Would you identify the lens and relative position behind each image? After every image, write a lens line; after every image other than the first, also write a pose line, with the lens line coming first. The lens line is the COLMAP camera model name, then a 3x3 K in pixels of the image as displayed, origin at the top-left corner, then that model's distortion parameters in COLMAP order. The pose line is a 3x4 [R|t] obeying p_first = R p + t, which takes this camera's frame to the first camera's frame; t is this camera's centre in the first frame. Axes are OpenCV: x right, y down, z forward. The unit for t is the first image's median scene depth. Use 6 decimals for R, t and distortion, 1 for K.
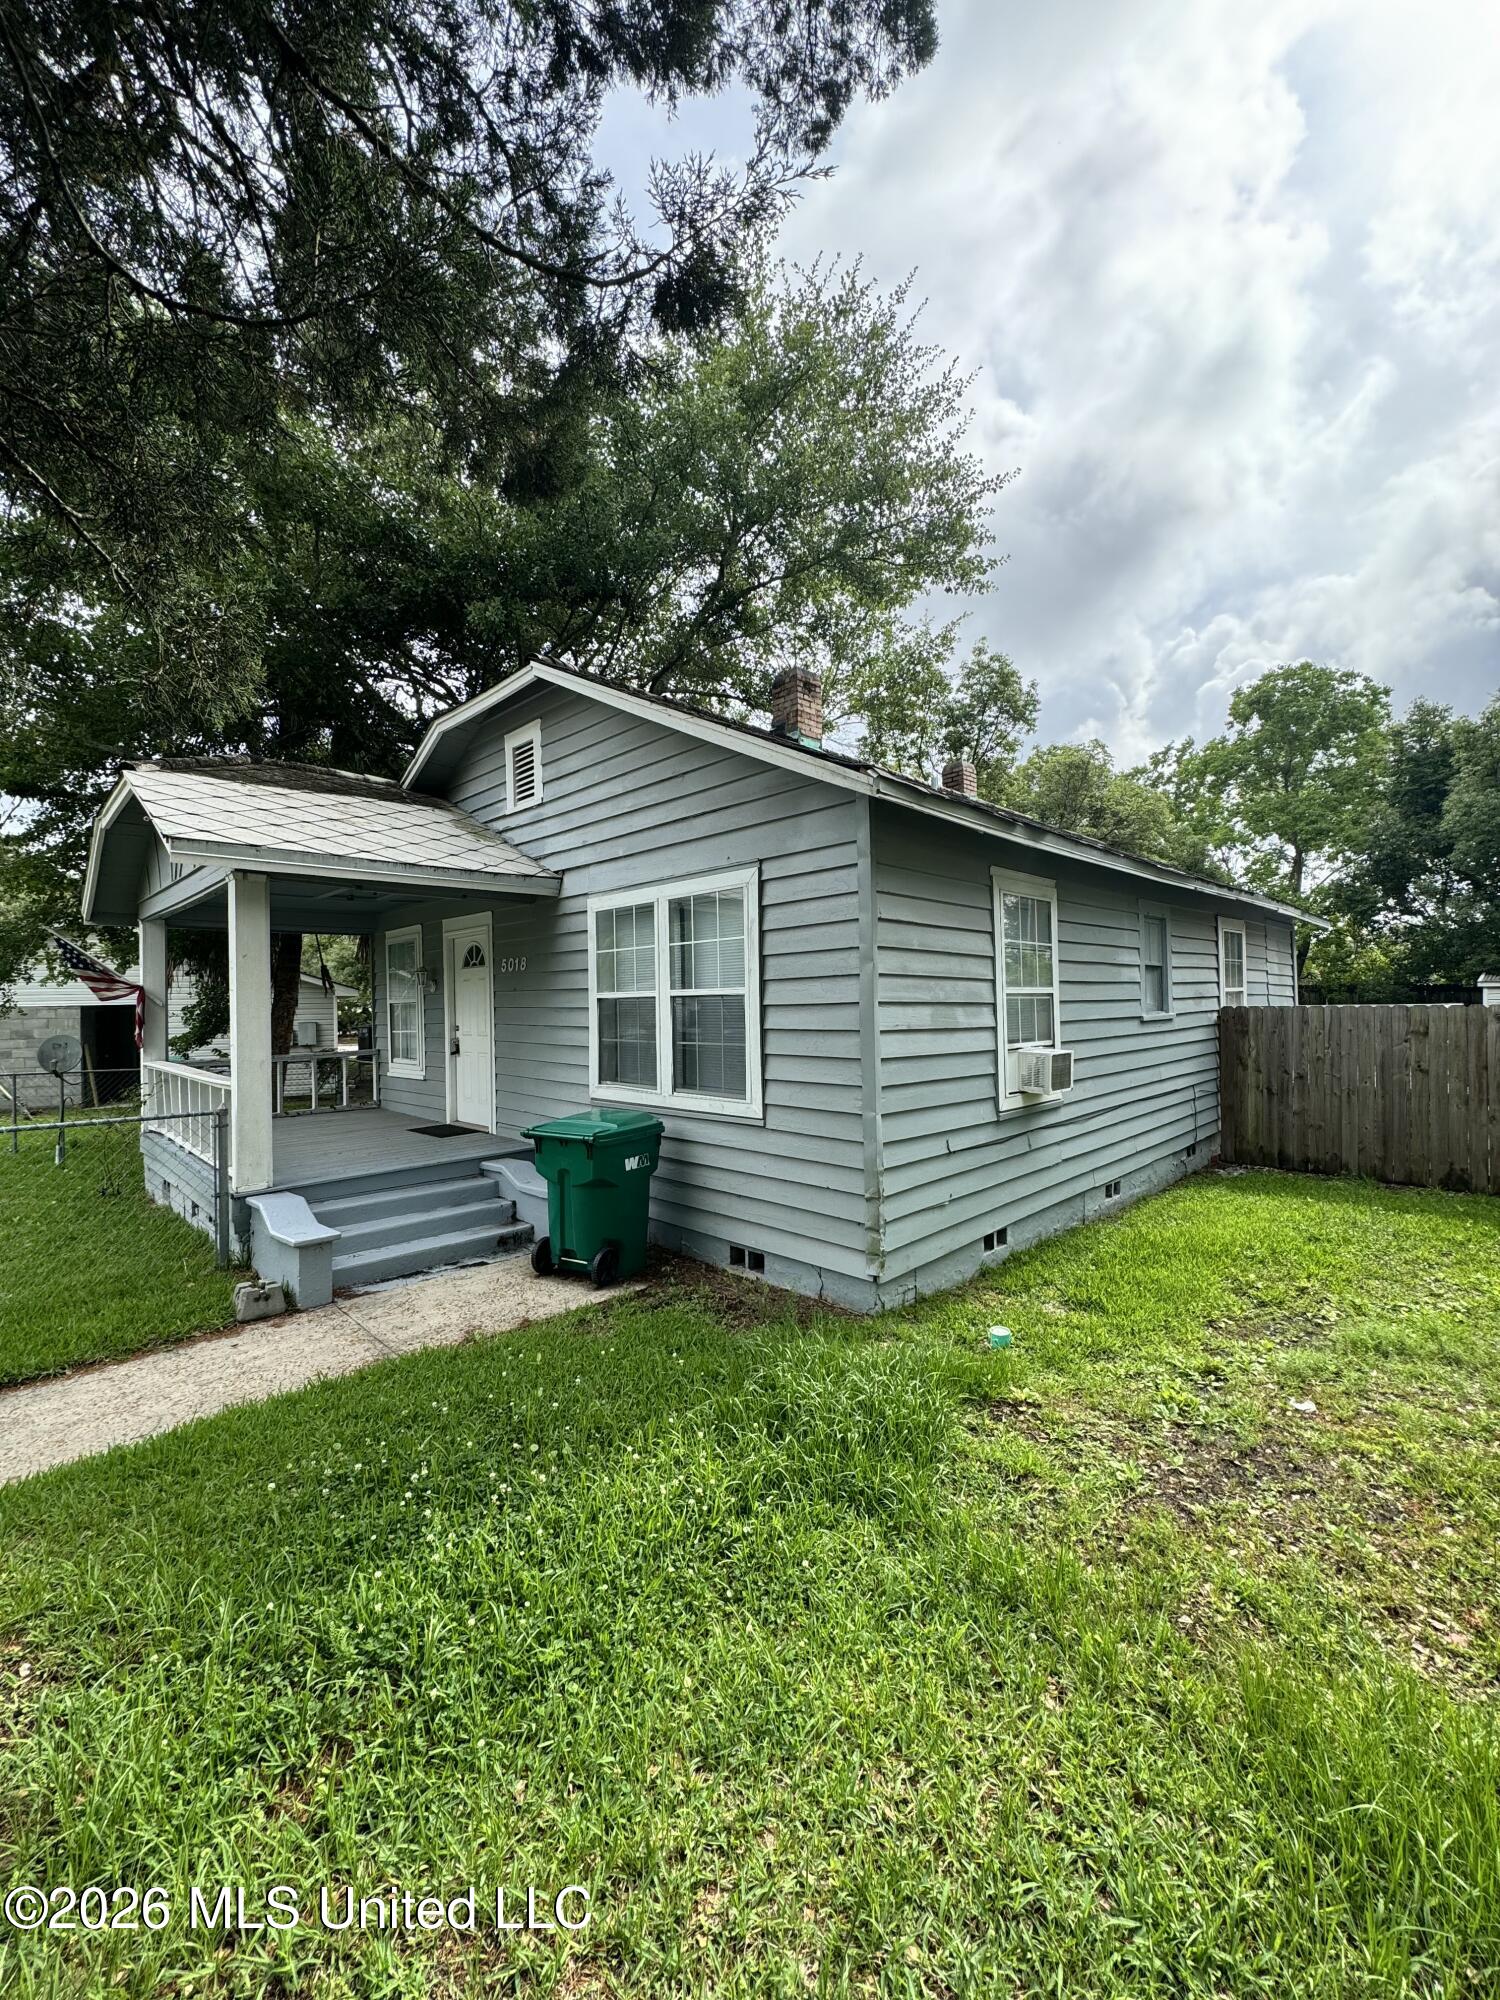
lens RADIAL K [[796.5, 0, 744.8], [0, 796.5, 1000.3], [0, 0, 1]] dist [-0.000958, -0.000022]
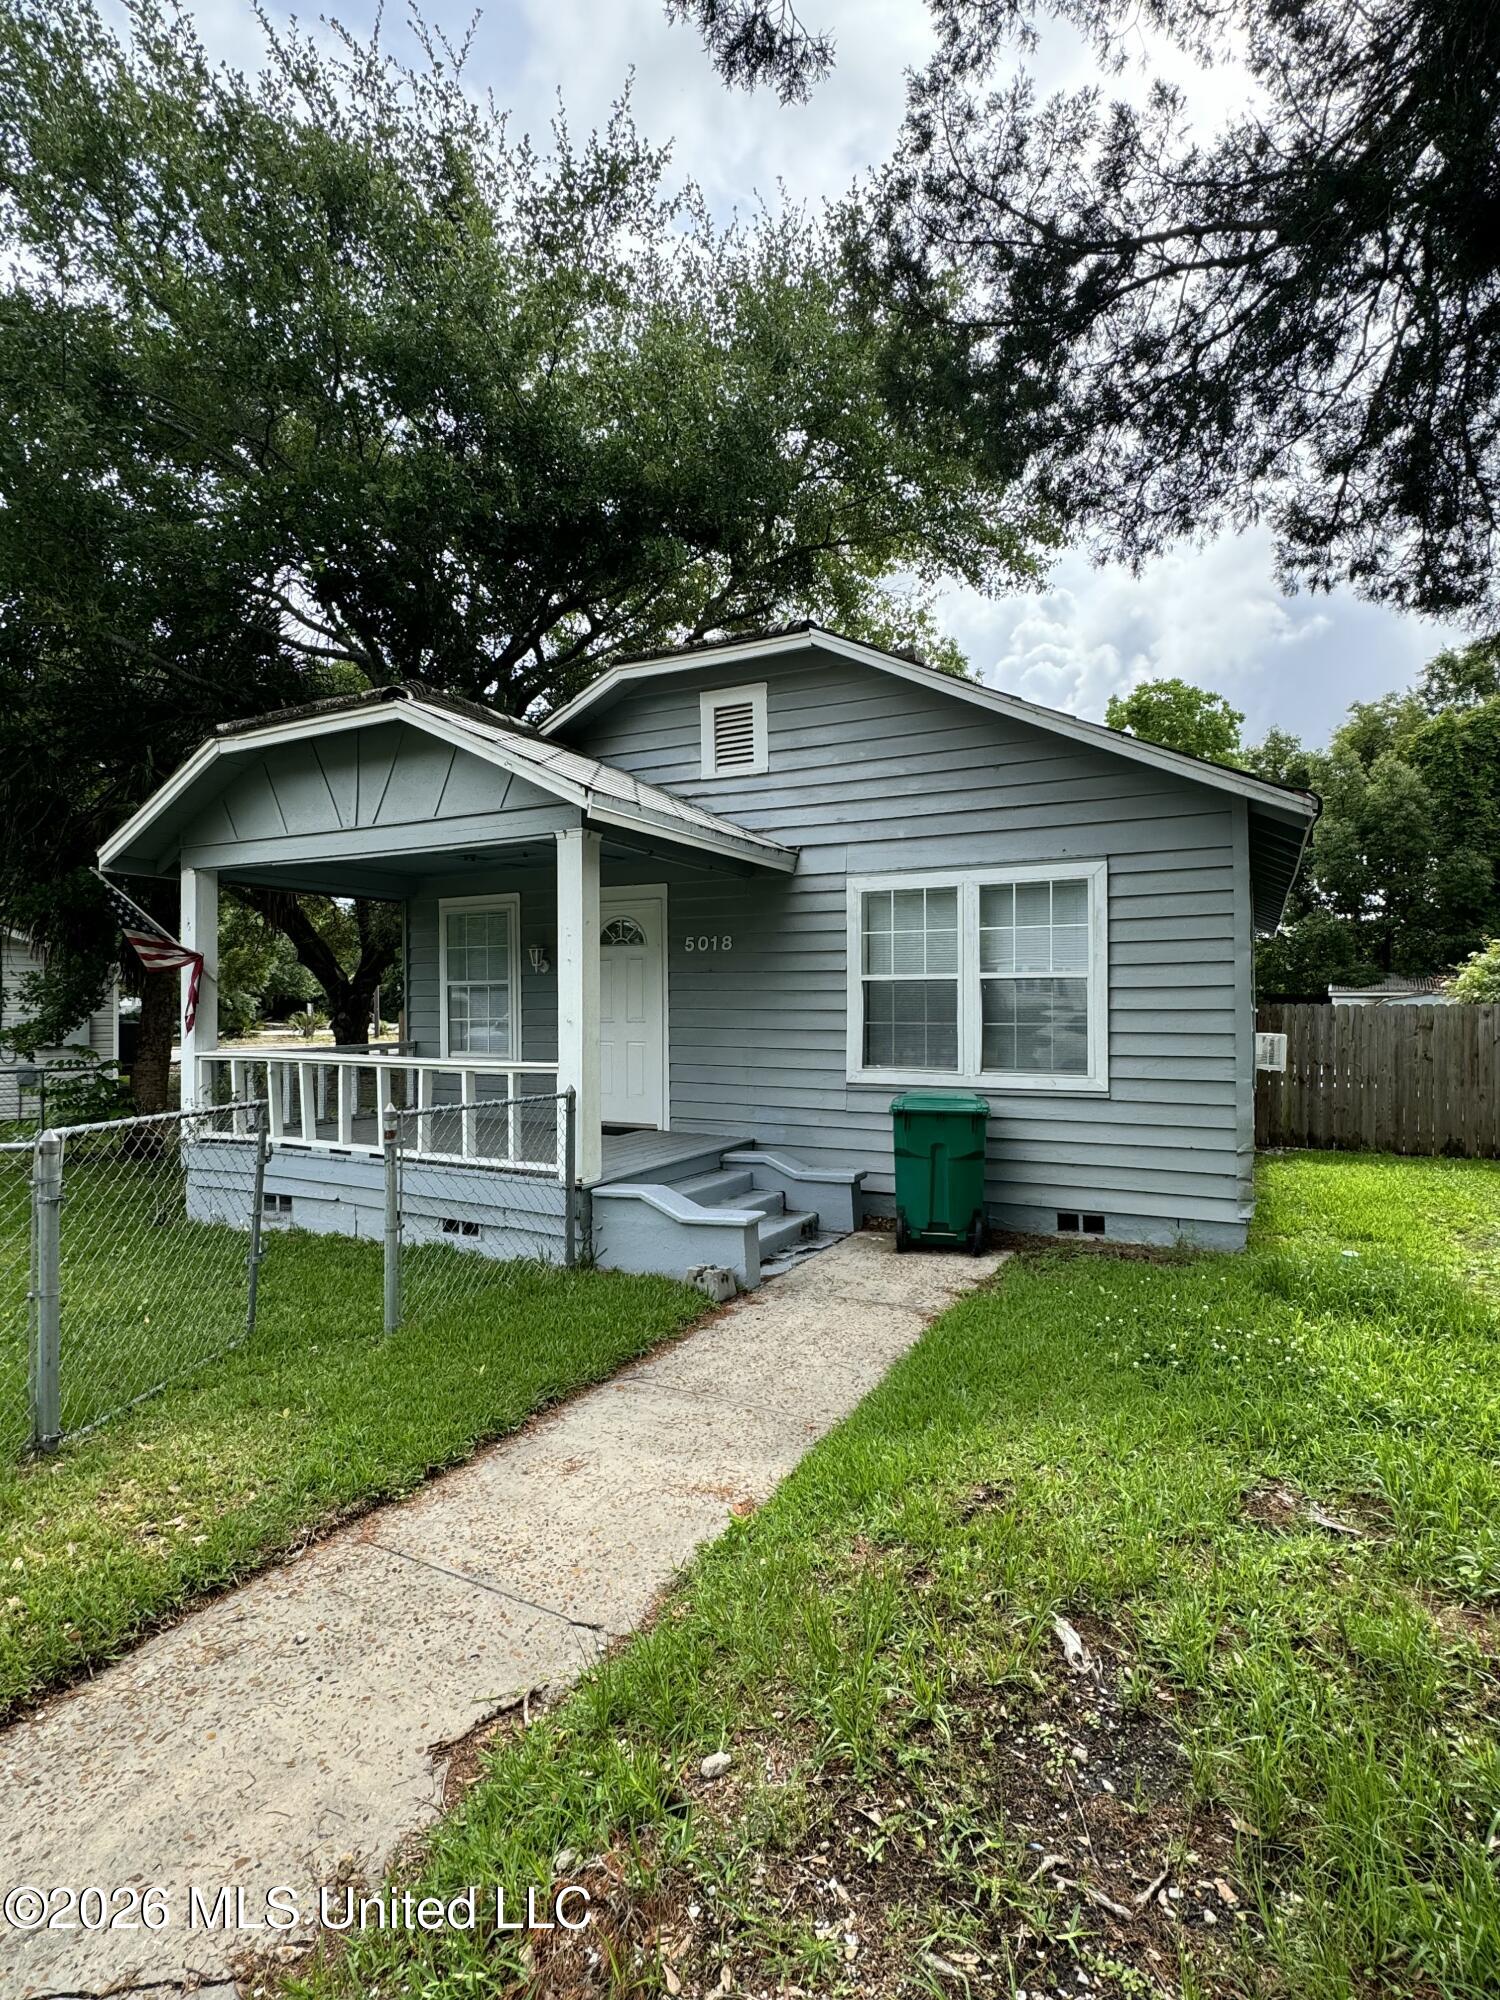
lens RADIAL K [[978.7, 0, 752.7], [0, 978.7, 1004.1], [0, 0, 1]] dist [-0.002162, -0.000115]
pose [[0.948890, 0.016212, 0.315190, -0.770063], [-0.015660, 0.999868, -0.004286, 0.037308], [-0.315218, -0.000869, 0.949019, -0.107768]]
